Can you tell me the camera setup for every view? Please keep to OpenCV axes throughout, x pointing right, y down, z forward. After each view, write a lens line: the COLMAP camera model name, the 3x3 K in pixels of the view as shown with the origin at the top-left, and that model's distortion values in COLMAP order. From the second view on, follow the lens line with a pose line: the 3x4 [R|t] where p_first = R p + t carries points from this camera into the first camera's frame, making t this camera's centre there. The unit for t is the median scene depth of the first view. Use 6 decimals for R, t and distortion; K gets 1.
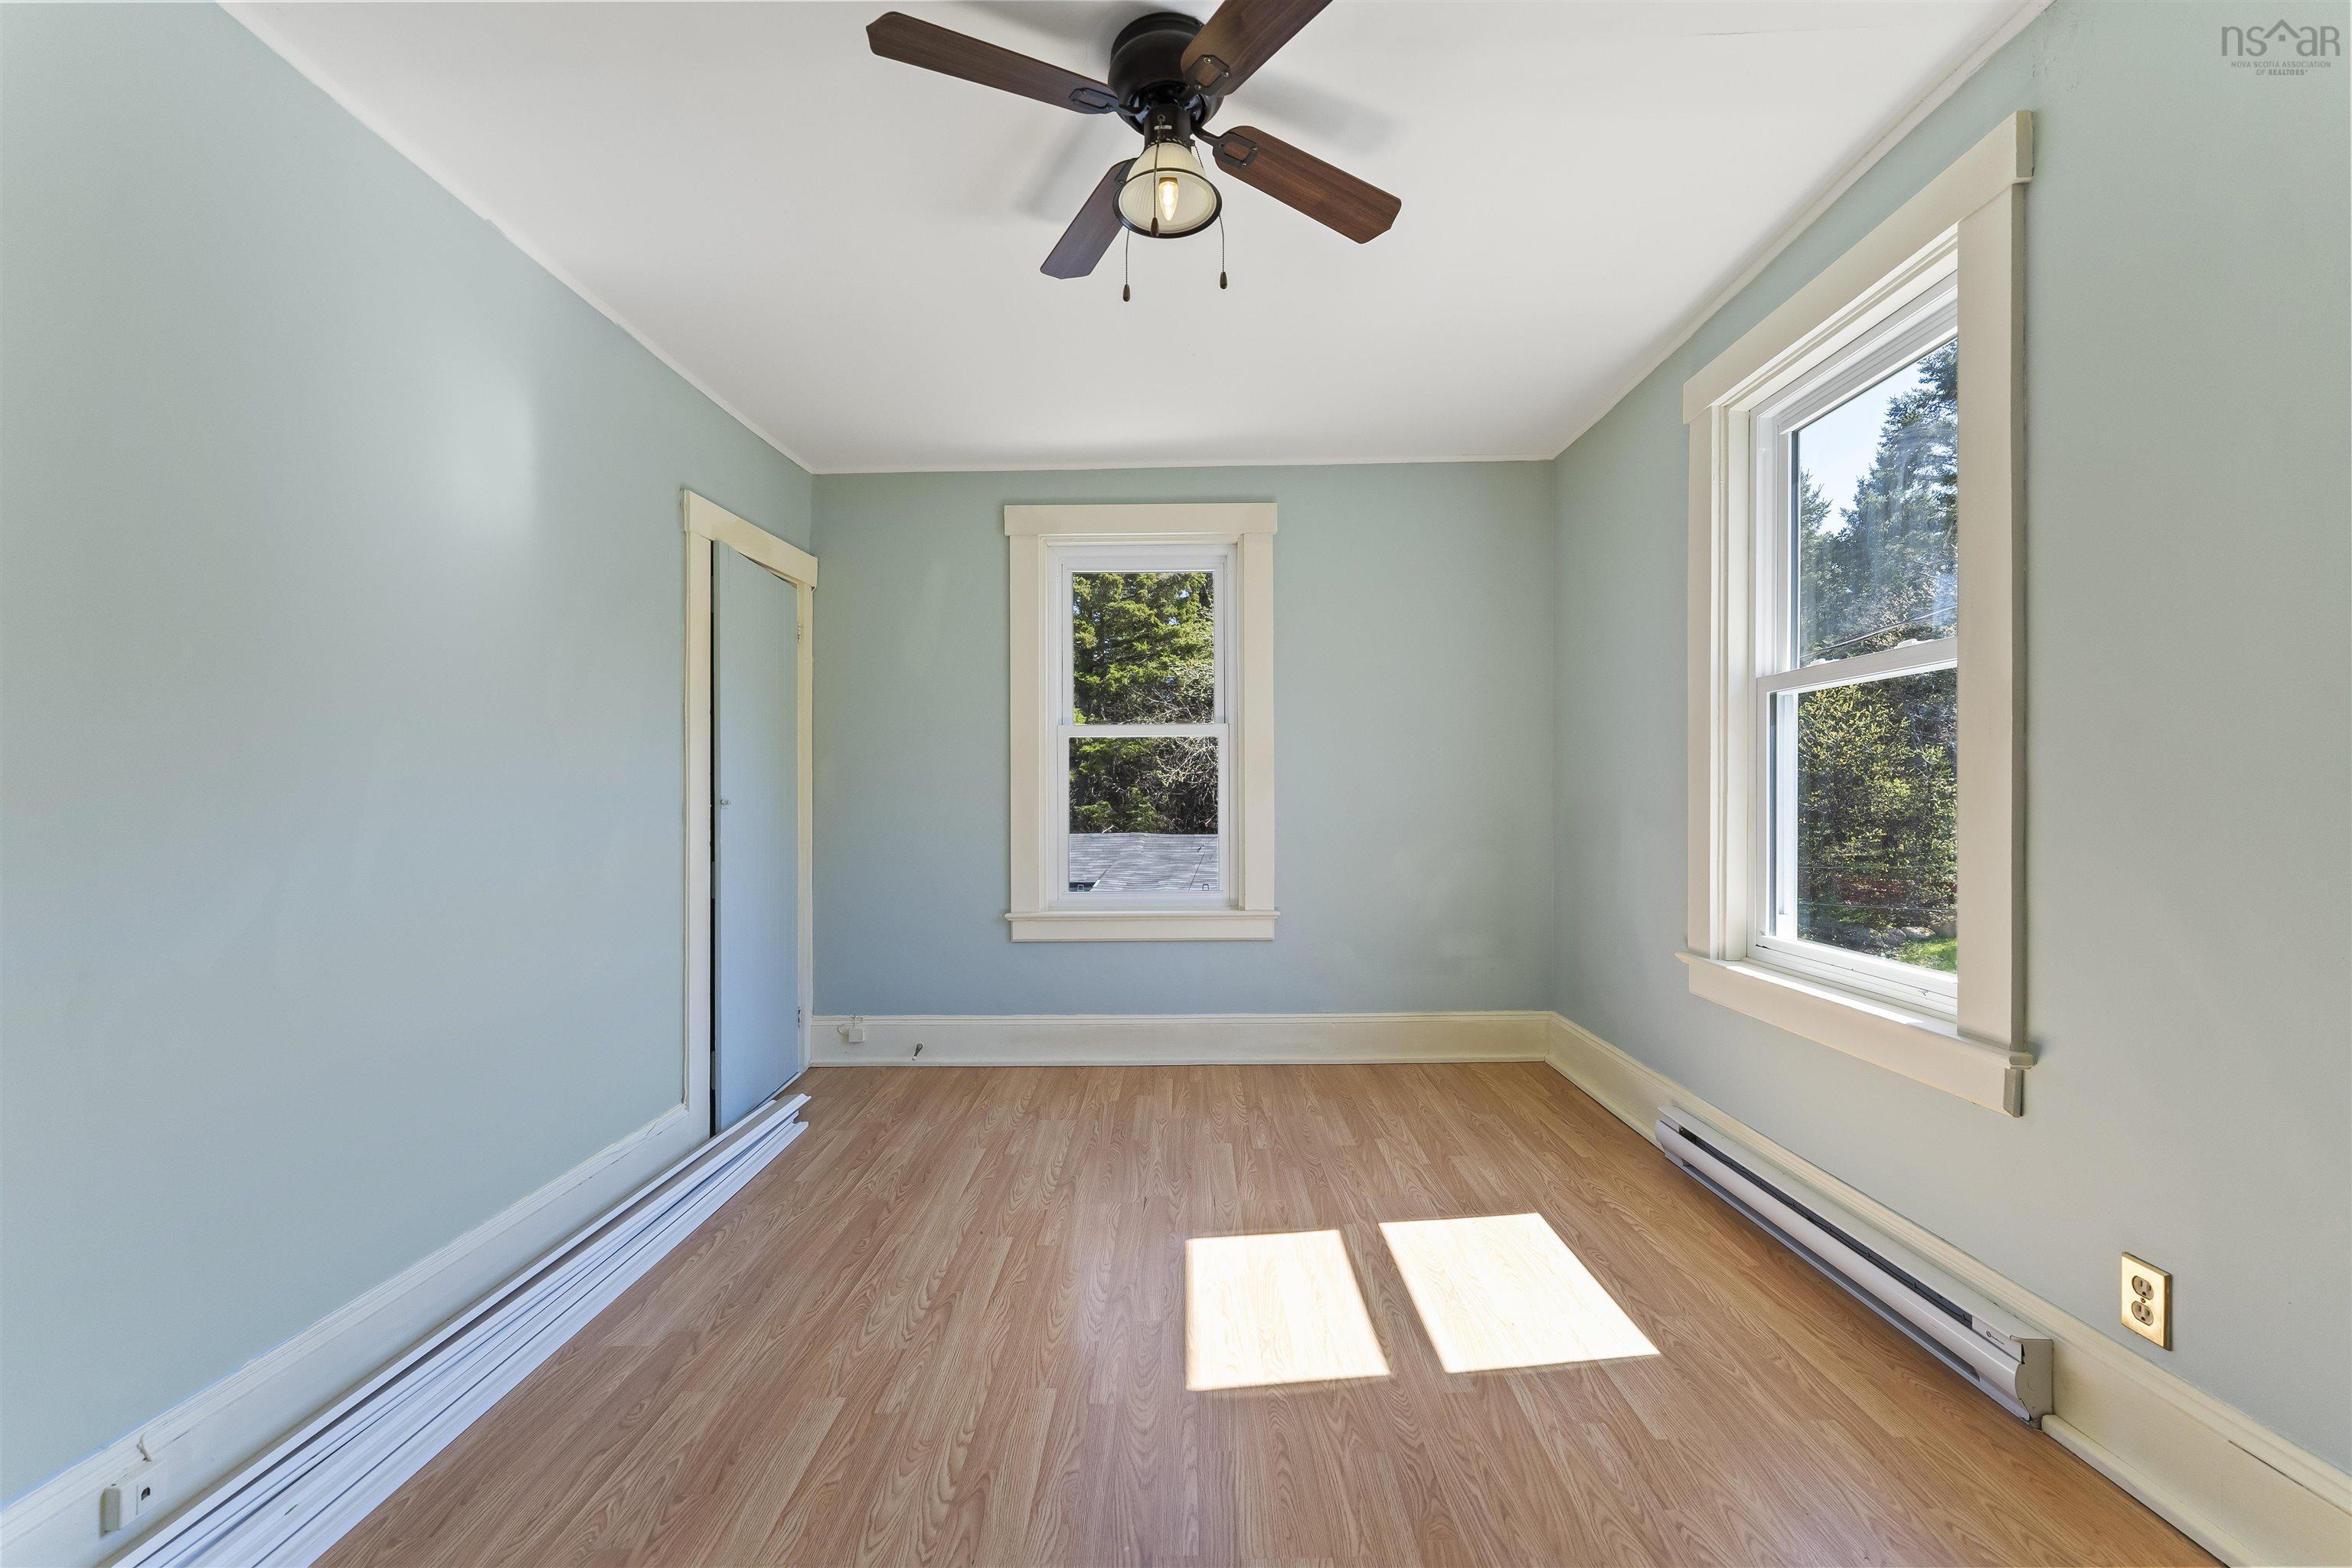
lens RADIAL K [[945.6, 0, 1171.3], [0, 945.6, 789.4], [0, 0, 1]] dist [0.000041, -0.000229]
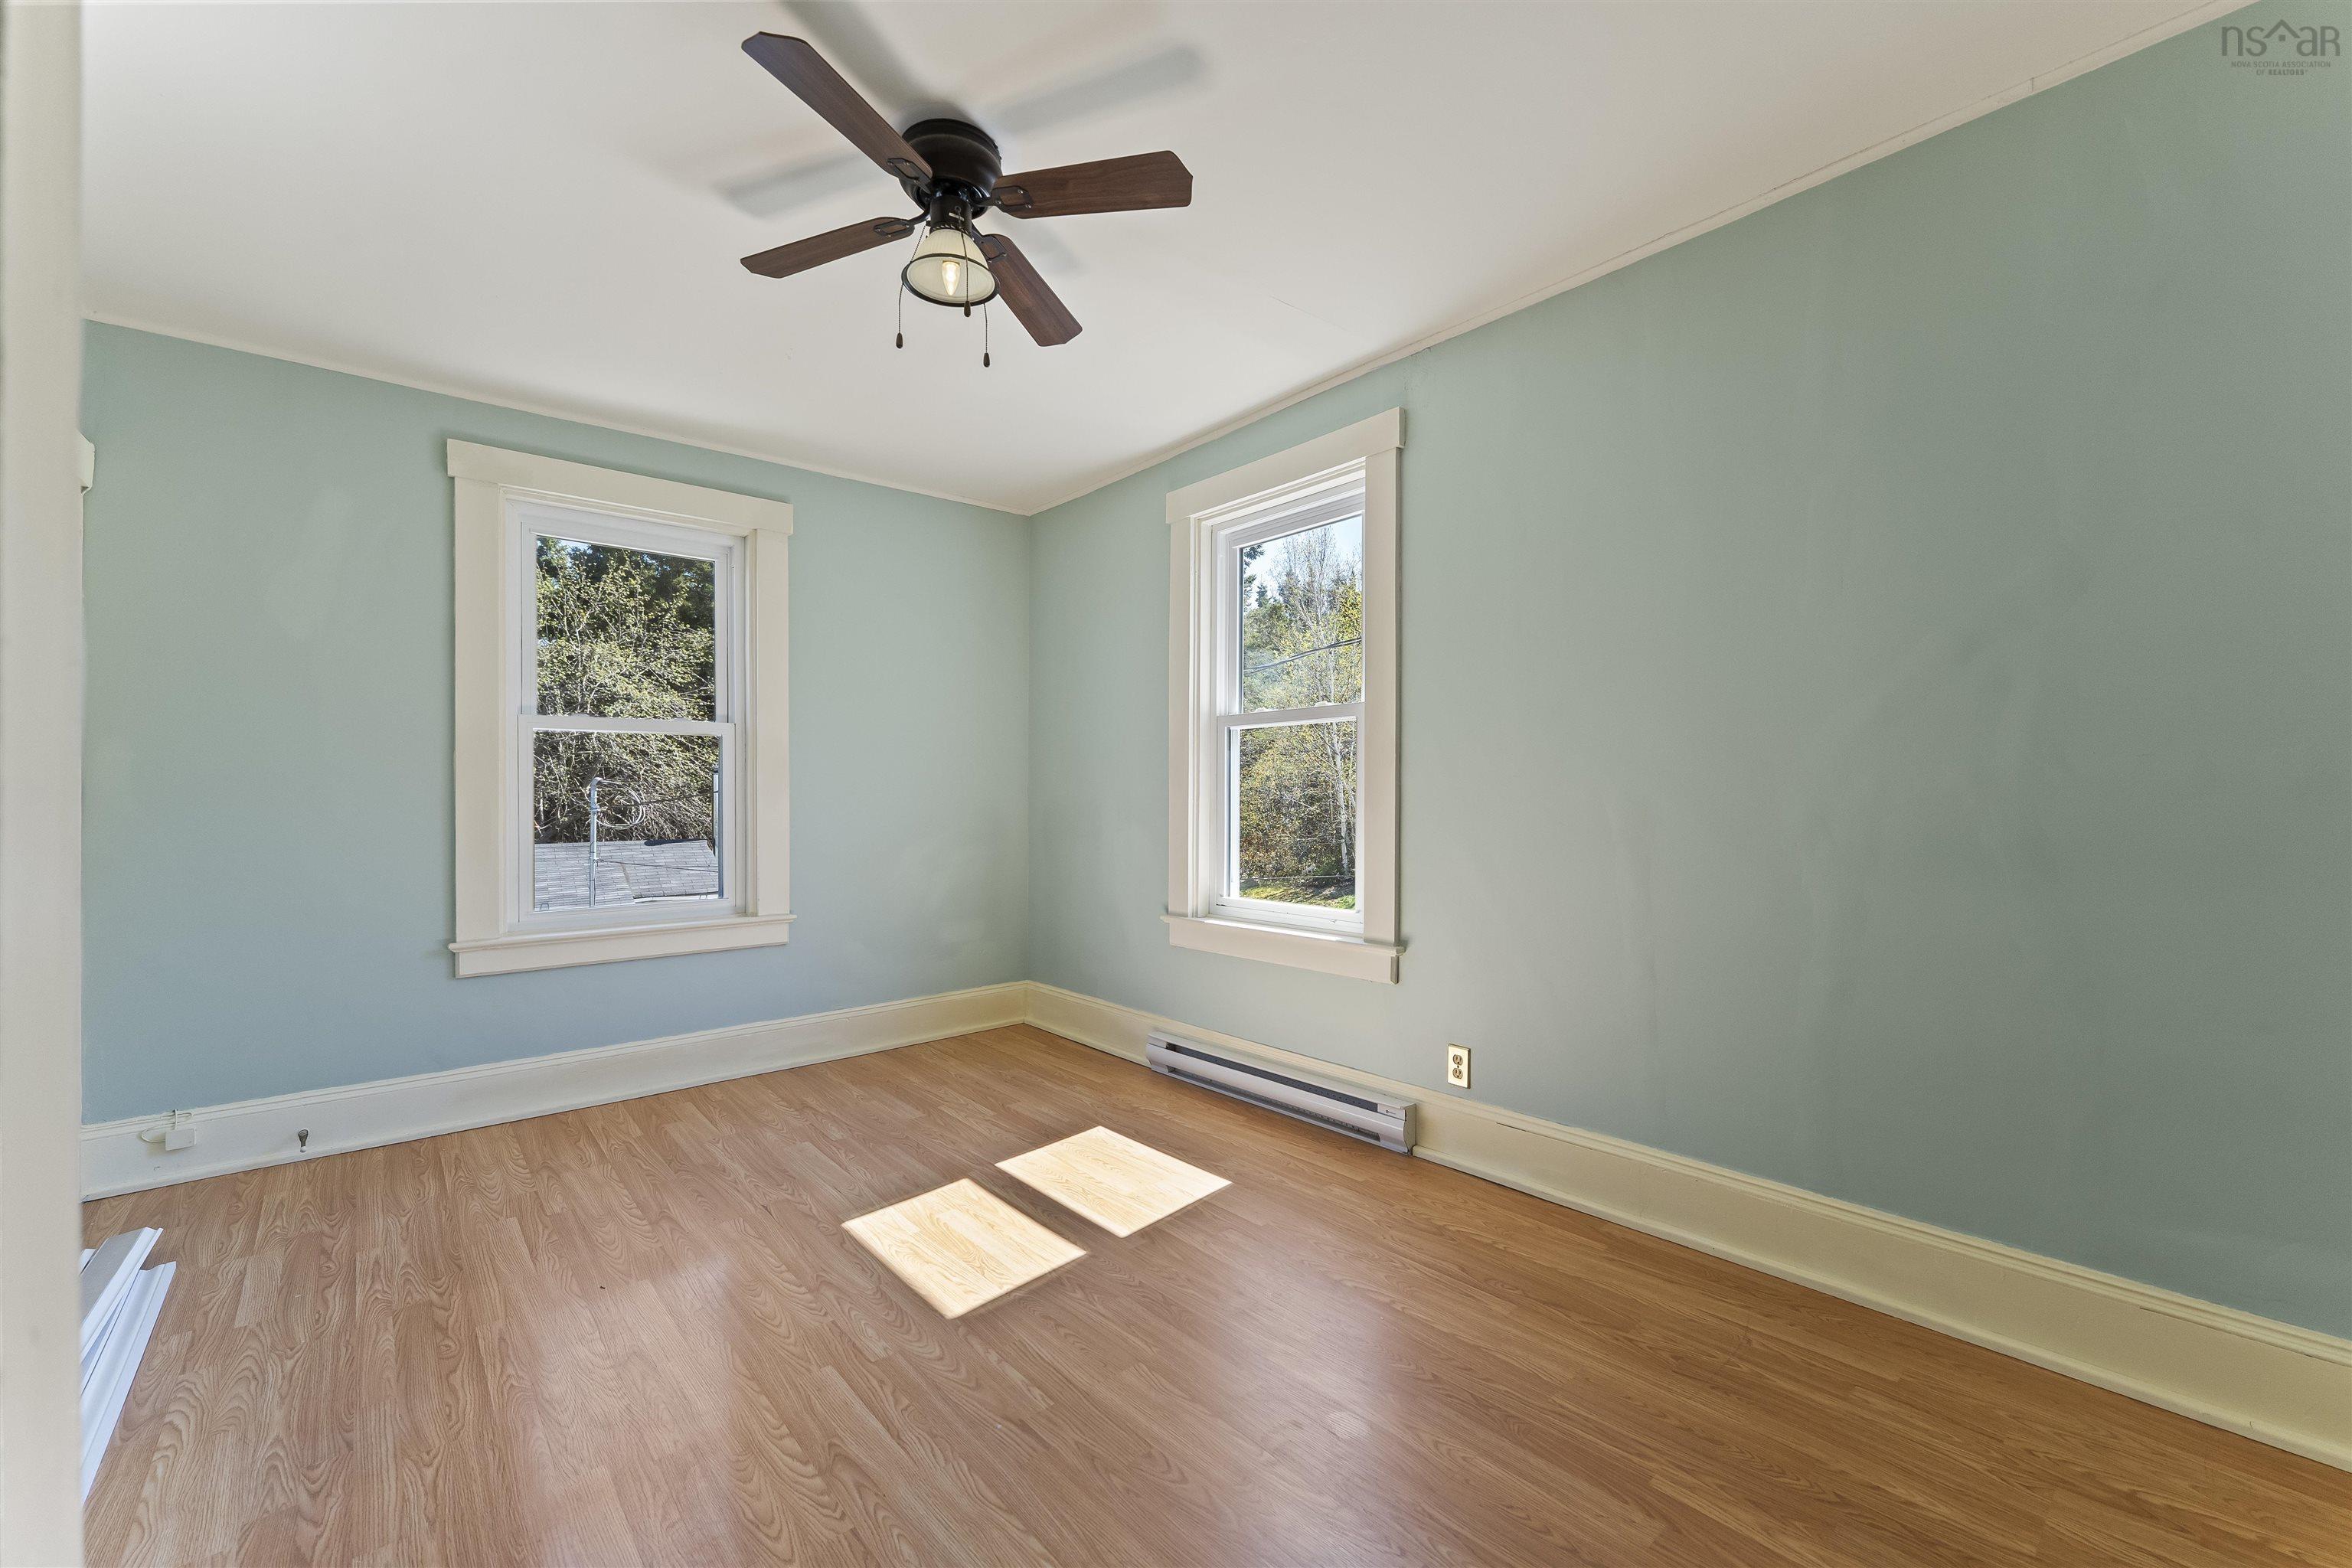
lens RADIAL K [[938.6, 0, 1187.1], [0, 938.6, 795.0], [0, 0, 1]] dist [-0.000304, 0.000115]
pose [[0.748999, 0.003838, 0.662560, -0.331208], [-0.005929, 0.999982, 0.000909, -0.000809], [-0.662545, -0.004609, 0.749008, -0.023828]]
